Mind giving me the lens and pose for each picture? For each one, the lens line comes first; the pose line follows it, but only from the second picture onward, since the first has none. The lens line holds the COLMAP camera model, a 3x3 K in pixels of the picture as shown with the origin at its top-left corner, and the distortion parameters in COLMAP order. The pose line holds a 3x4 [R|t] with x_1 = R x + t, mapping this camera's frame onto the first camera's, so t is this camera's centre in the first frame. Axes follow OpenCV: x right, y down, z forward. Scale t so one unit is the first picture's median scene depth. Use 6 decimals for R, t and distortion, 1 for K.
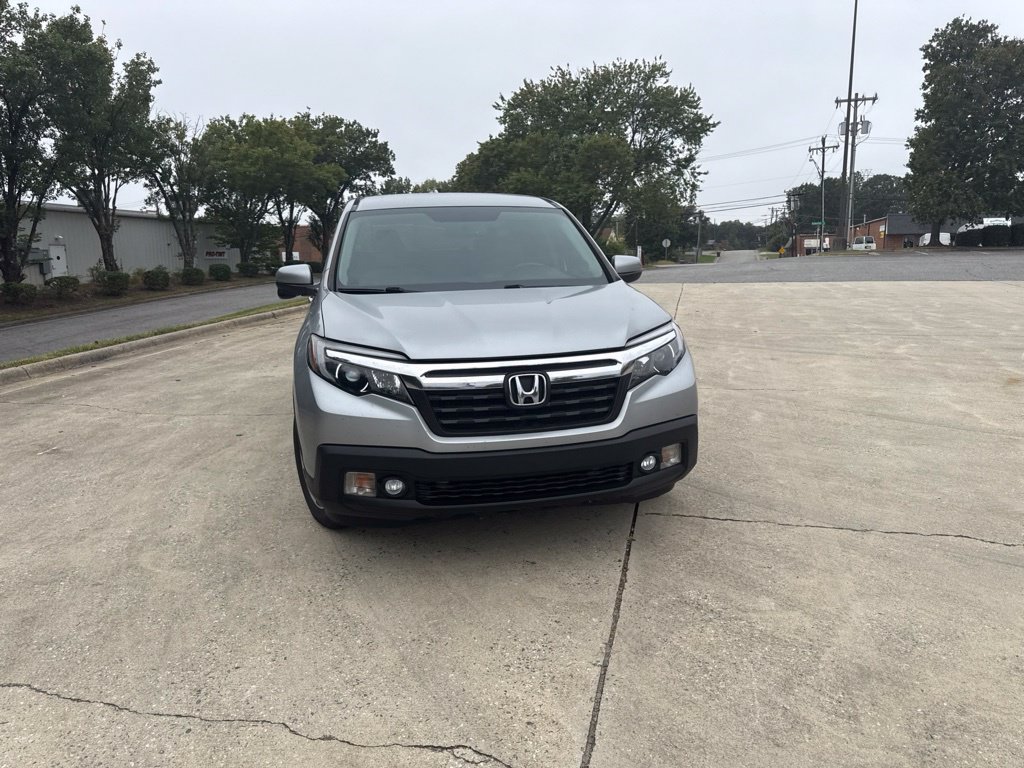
lens RADIAL K [[720.4, 0, 516.0], [0, 720.4, 393.6], [0, 0, 1]] dist [0.034200, -0.038543]
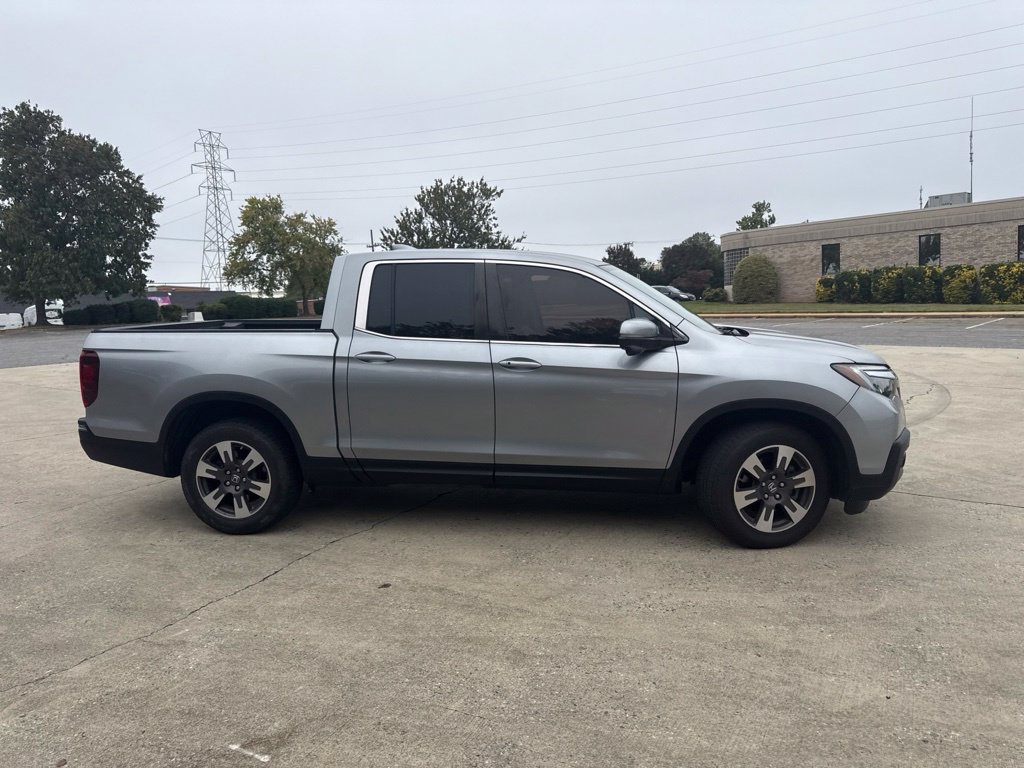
lens RADIAL K [[720.4, 0, 516.4], [0, 720.4, 387.8], [0, 0, 1]] dist [0.034200, -0.038543]
pose [[0.353913, -0.106011, 0.929251, -0.652324], [0.214330, 0.976308, 0.029750, -0.079028], [-0.910389, 0.188637, 0.368250, 0.426931]]
